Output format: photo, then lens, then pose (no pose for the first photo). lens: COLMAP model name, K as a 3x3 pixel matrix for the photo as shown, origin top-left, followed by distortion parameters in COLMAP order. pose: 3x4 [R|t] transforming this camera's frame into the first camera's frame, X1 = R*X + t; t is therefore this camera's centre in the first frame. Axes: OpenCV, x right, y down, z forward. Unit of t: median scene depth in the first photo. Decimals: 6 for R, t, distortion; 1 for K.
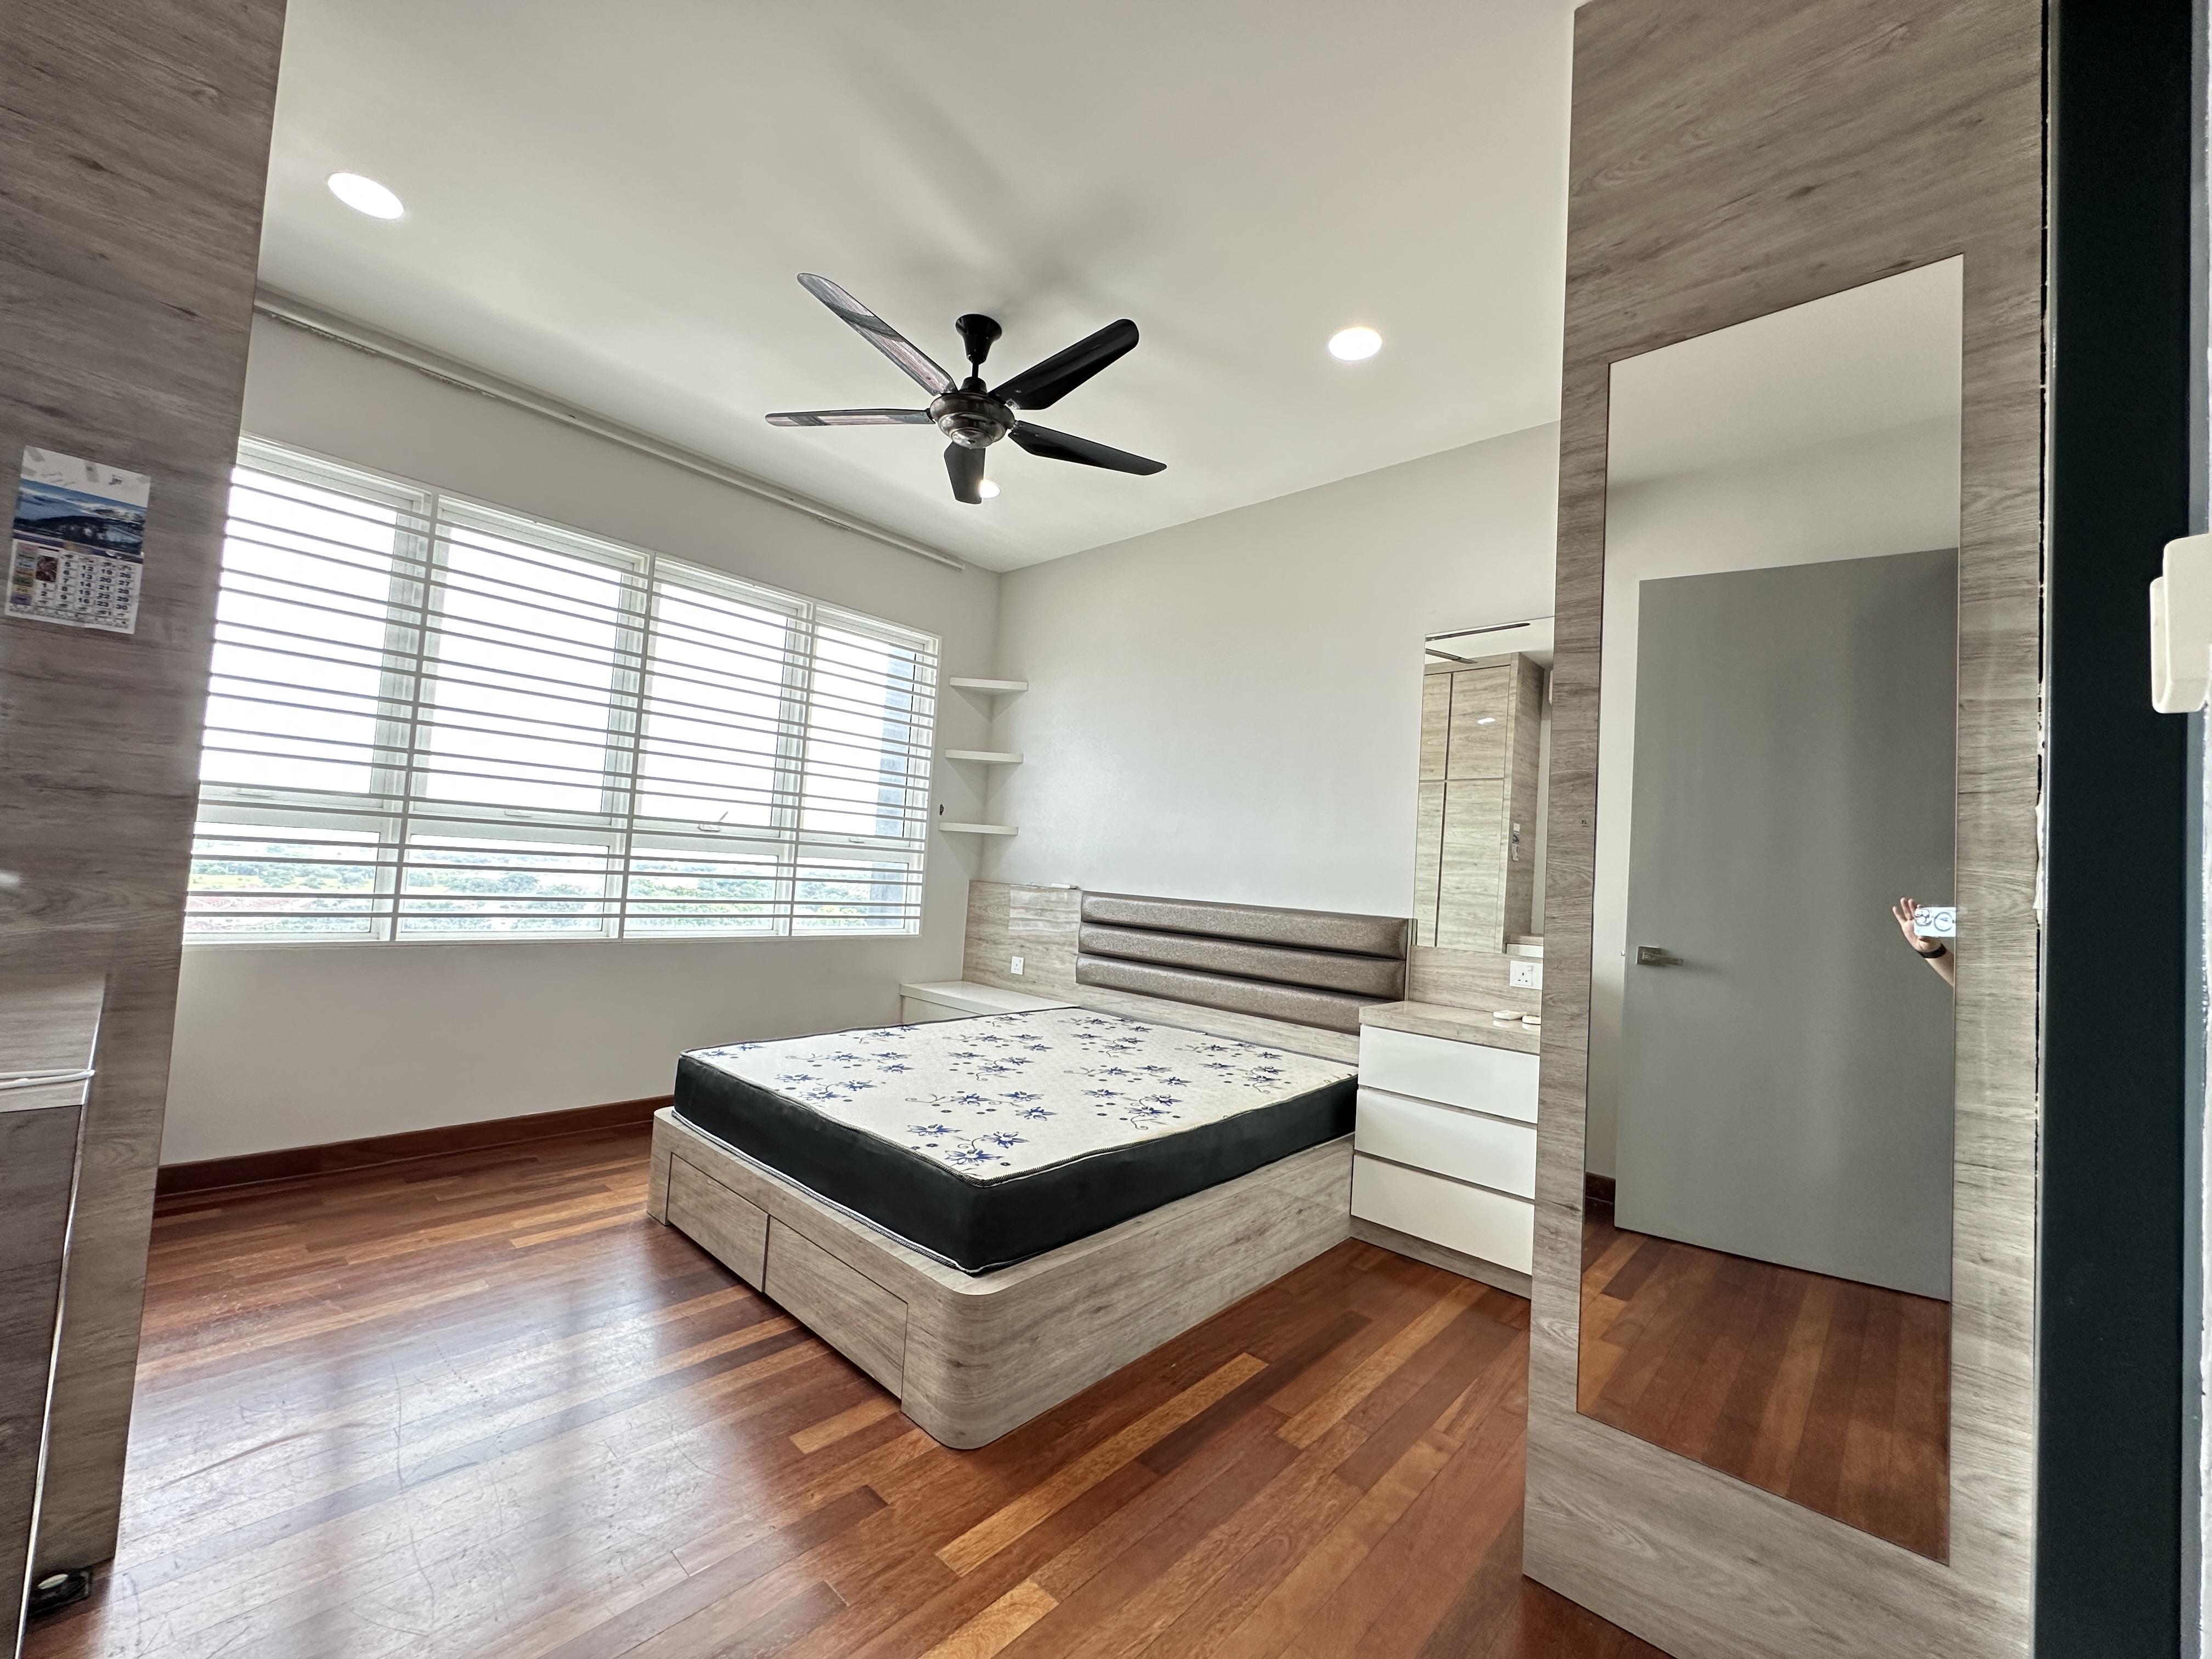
lens RADIAL K [[887.7, 0, 1111.0], [0, 887.7, 822.7], [0, 0, 1]] dist [0.000419, -0.000134]
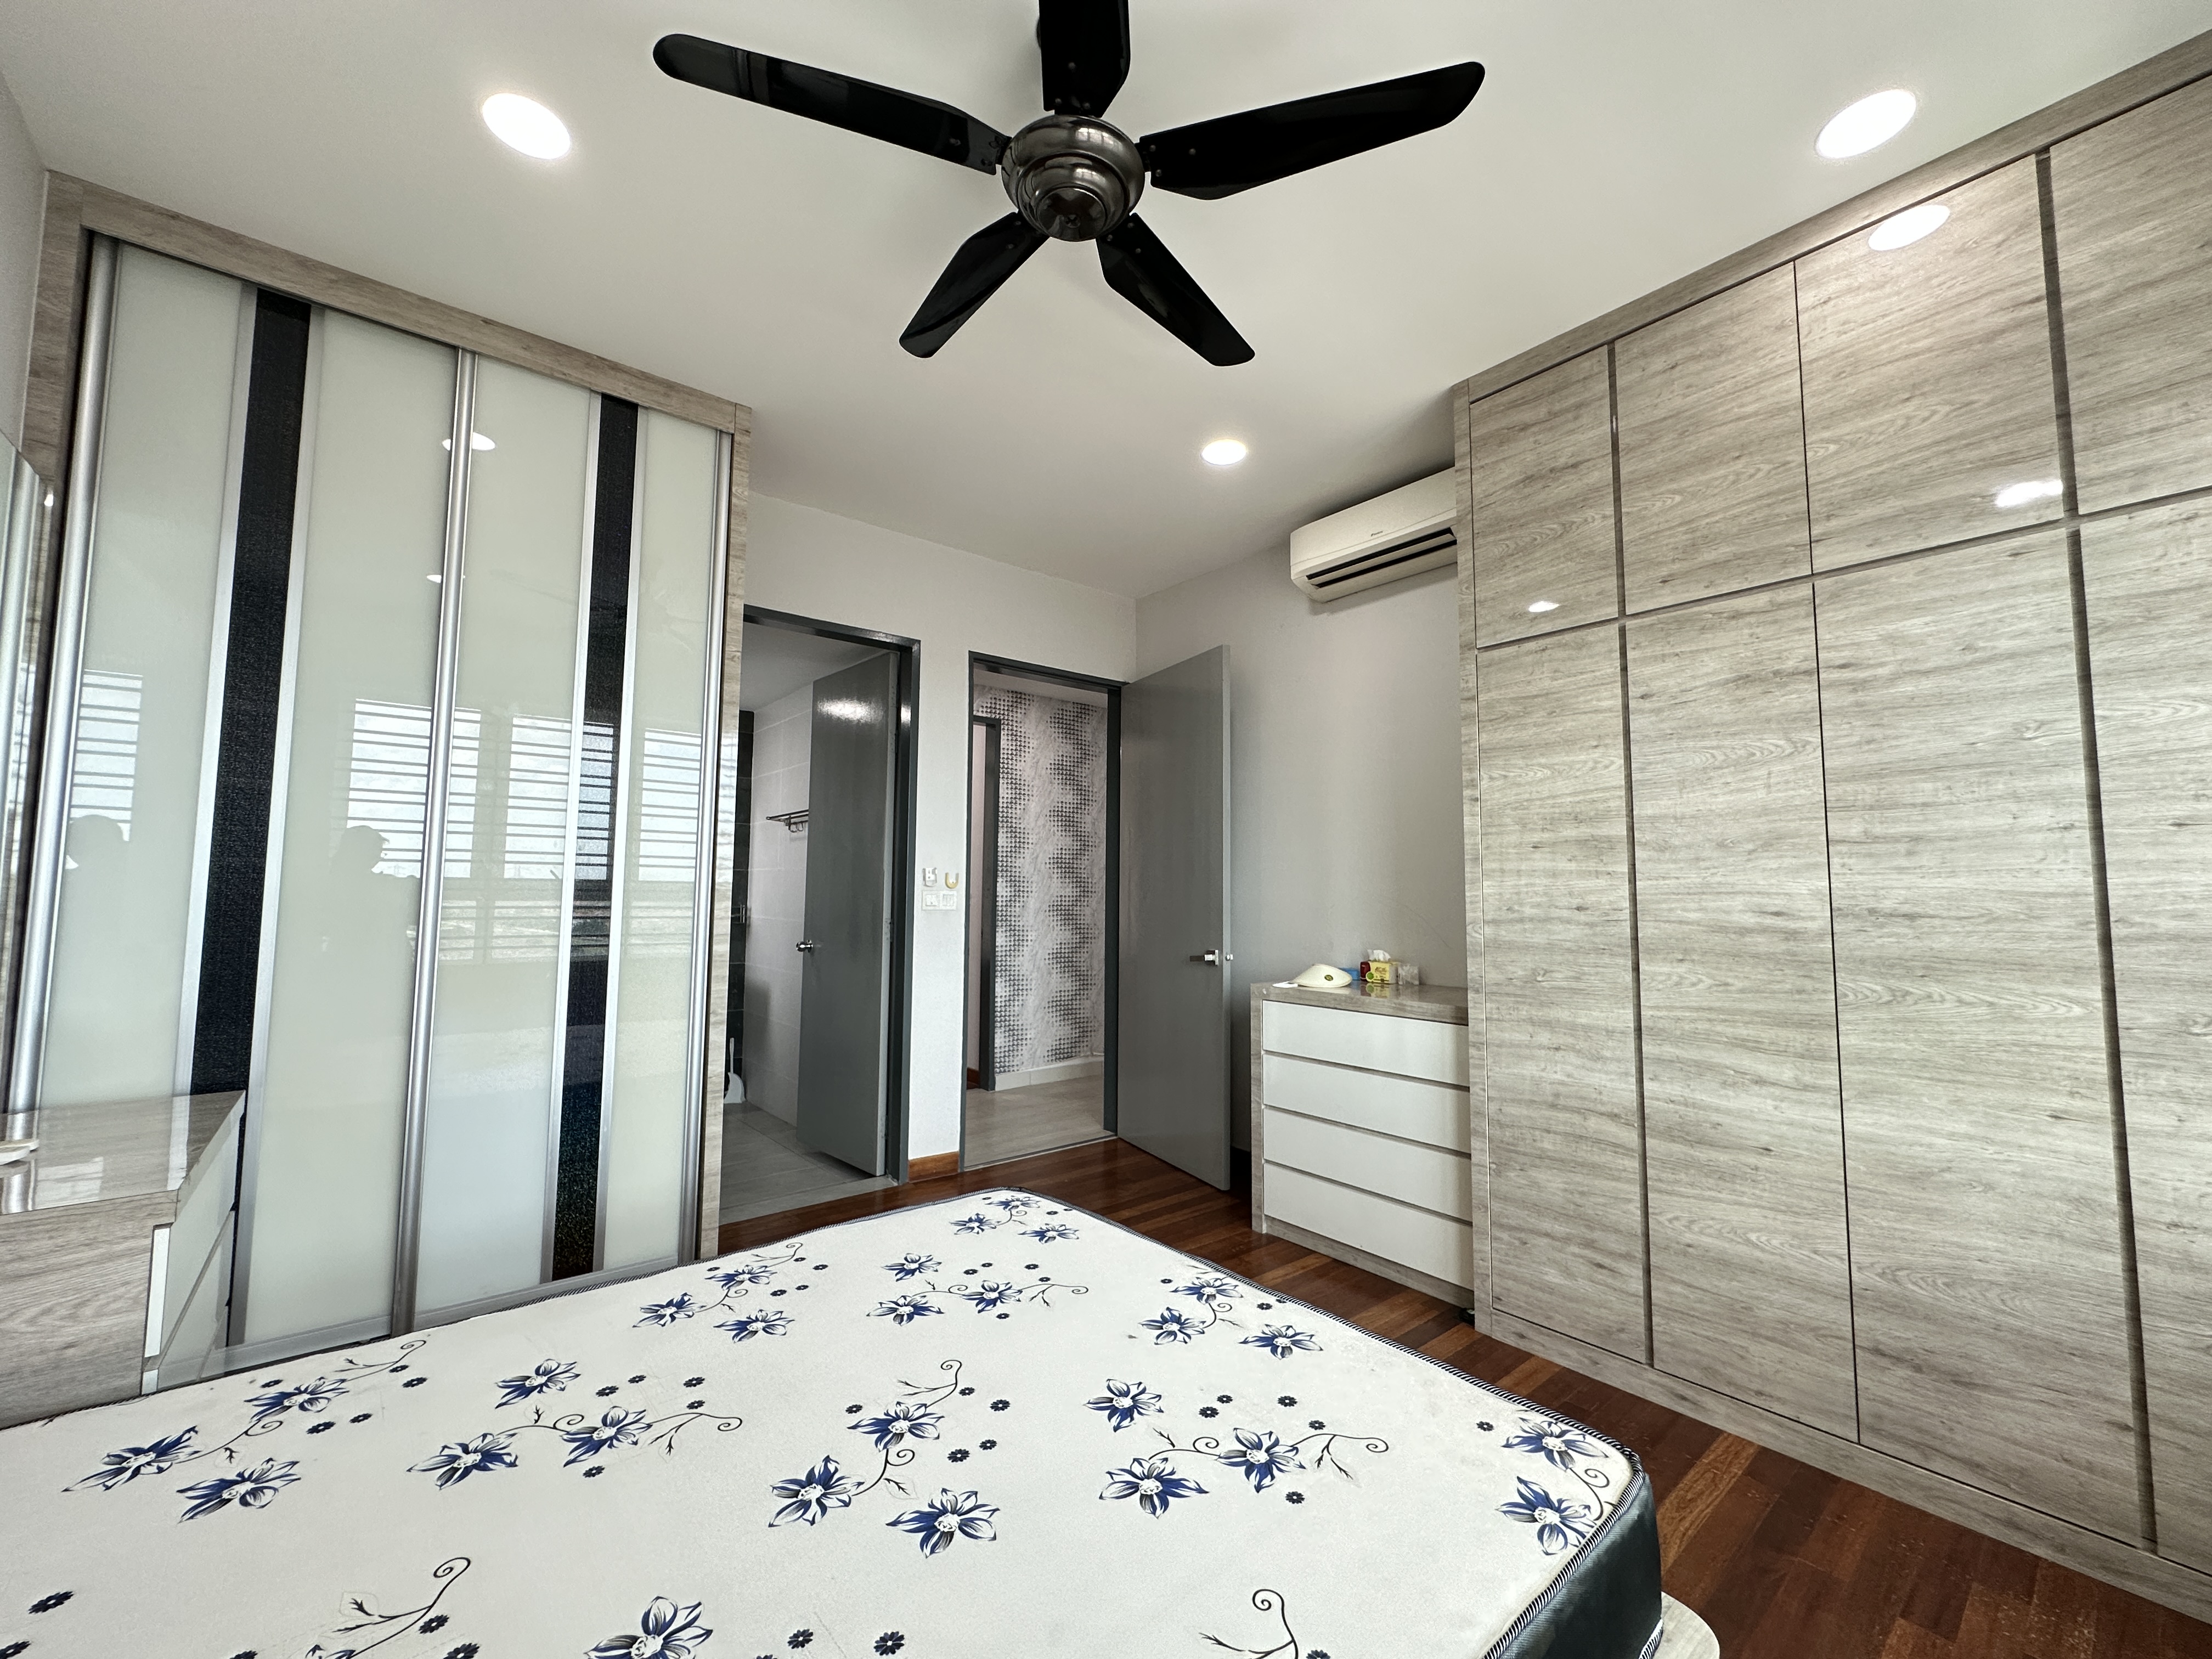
lens RADIAL K [[887.7, 0, 1118.2], [0, 887.7, 825.9], [0, 0, 1]] dist [0.000419, -0.000134]
pose [[-0.988797, -0.059827, 0.136750, -0.365471], [-0.077173, 0.989114, -0.125290, 0.048787], [-0.127766, -0.134440, -0.982650, 1.923915]]
